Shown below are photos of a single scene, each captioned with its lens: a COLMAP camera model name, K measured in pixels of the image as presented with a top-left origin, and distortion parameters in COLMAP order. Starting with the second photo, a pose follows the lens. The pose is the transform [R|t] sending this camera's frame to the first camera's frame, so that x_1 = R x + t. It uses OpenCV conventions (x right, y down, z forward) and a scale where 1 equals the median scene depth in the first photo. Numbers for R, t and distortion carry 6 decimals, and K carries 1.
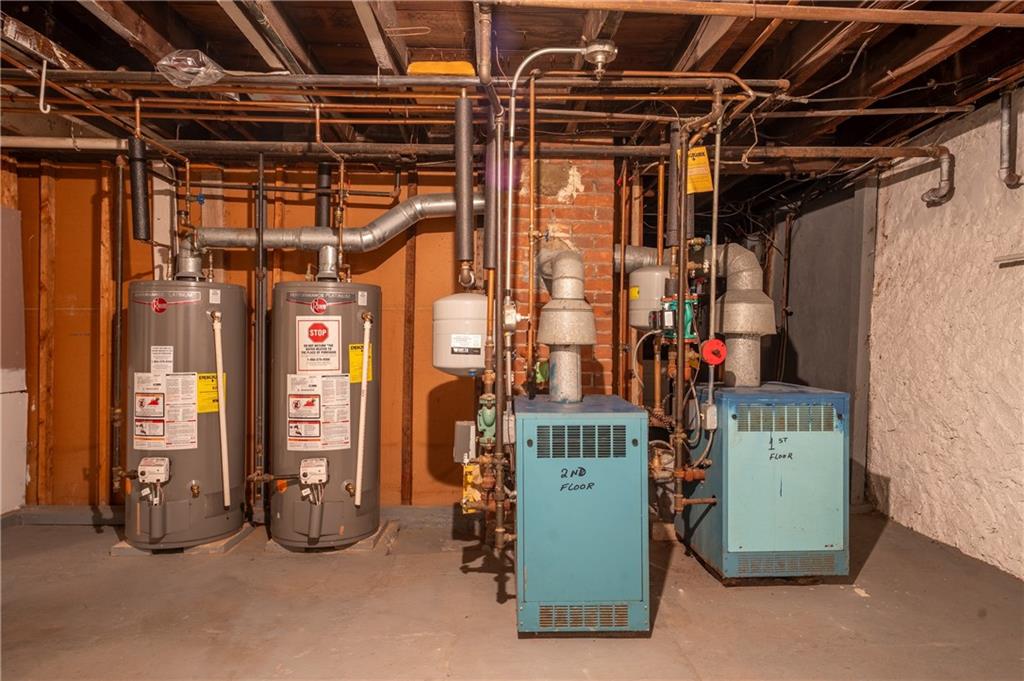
lens RADIAL K [[640.7, 0, 512.0], [0, 640.7, 340.5], [0, 0, 1]] dist [0.017110, 0.001377]
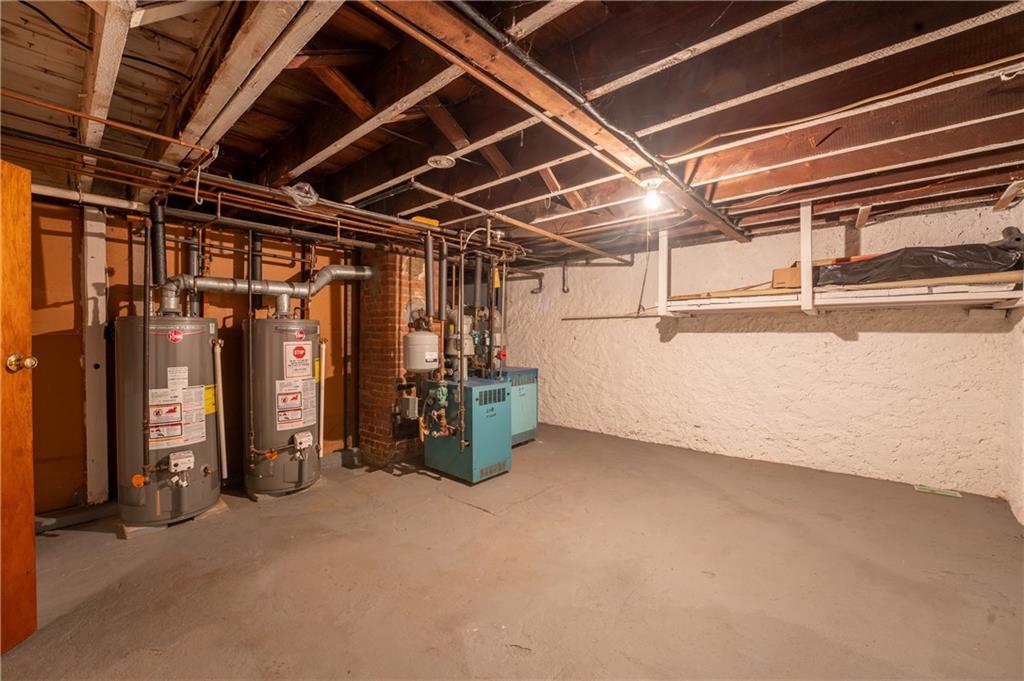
lens RADIAL K [[417.2, 0, 512.0], [0, 417.2, 340.5], [0, 0, 1]] dist [-0.029329, 0.004161]
pose [[0.673381, -0.018303, 0.739069, -0.697545], [0.009800, 0.999827, 0.015832, -0.051577], [-0.739231, -0.003418, 0.673444, -0.061090]]
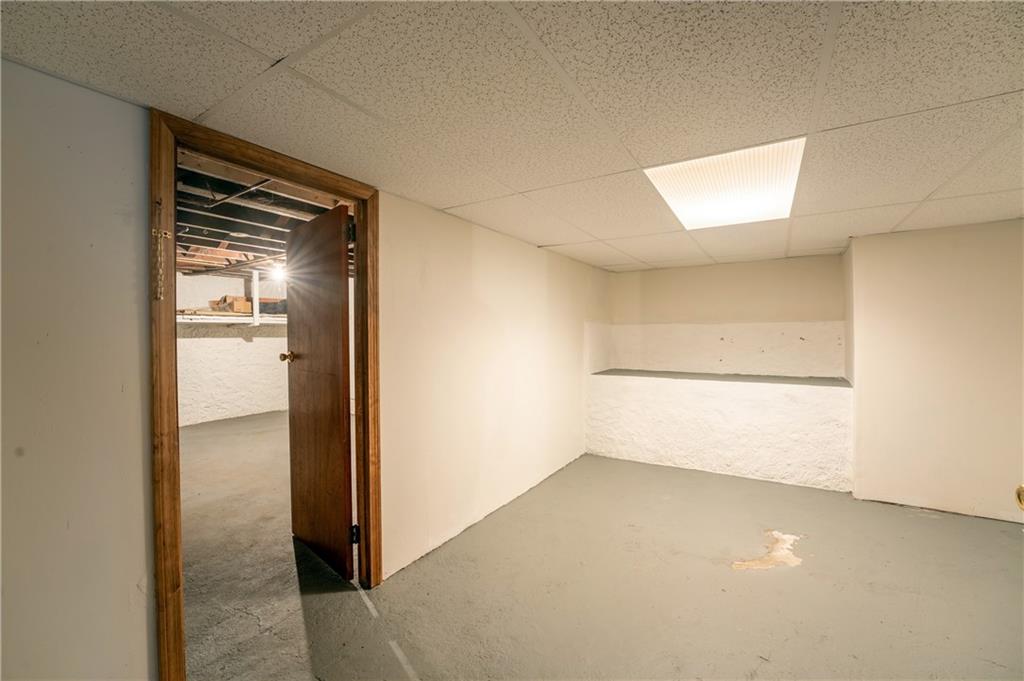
lens RADIAL K [[417.2, 0, 512.0], [0, 417.2, 340.5], [0, 0, 1]] dist [-0.029329, 0.004161]
pose [[-0.829839, -0.007195, 0.557956, -1.482958], [0.004443, 0.999800, 0.019501, -0.066195], [-0.557985, 0.018662, -0.829641, 0.963603]]
